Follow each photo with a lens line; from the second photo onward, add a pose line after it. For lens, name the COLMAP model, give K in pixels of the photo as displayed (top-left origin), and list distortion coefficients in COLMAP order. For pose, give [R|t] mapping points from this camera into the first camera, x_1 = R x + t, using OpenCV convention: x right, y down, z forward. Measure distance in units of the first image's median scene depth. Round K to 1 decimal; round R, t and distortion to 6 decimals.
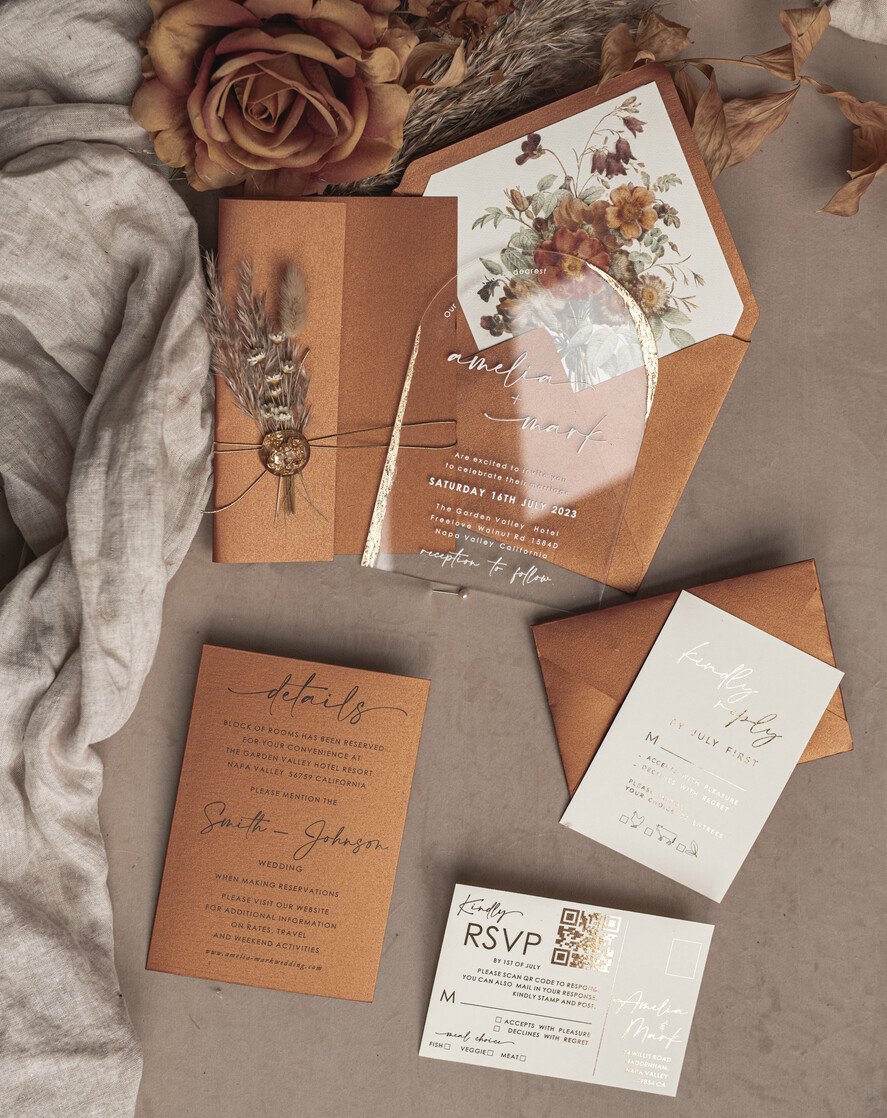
lens RADIAL K [[2251.6, 0, 420.2], [0, 2251.6, 487.7], [0, 0, 1]] dist [-0.018074, 0.000000]
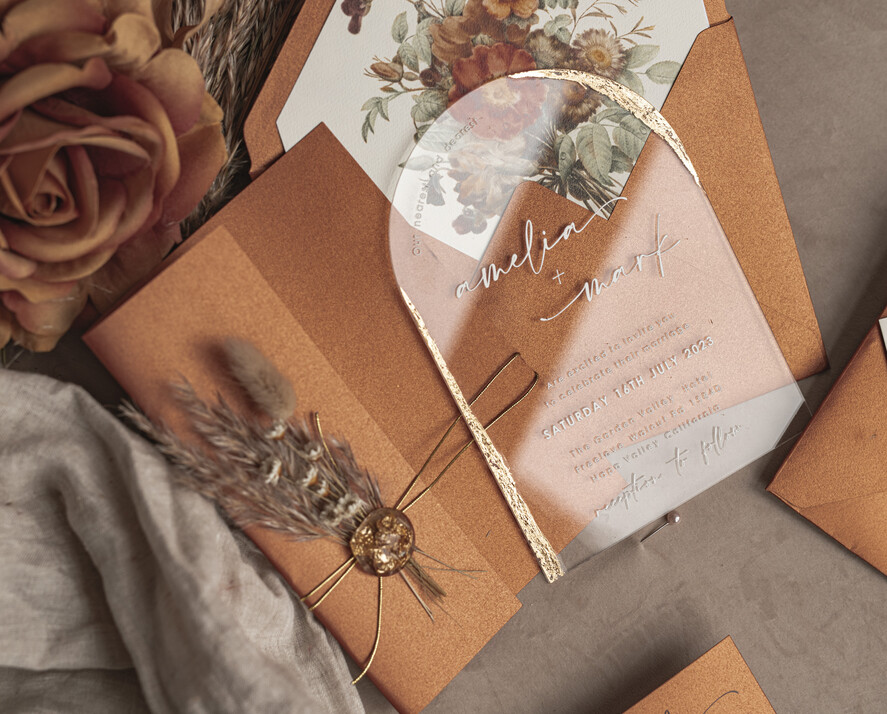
lens RADIAL K [[1786.4, 0, 449.6], [0, 1786.4, 341.5], [0, 0, 1]] dist [-0.018074, 0.000000]
pose [[0.737492, -0.664707, 0.119455, -0.069329], [0.666313, 0.744993, 0.031823, -0.066804], [-0.110146, 0.056126, 0.992329, 0.423701]]
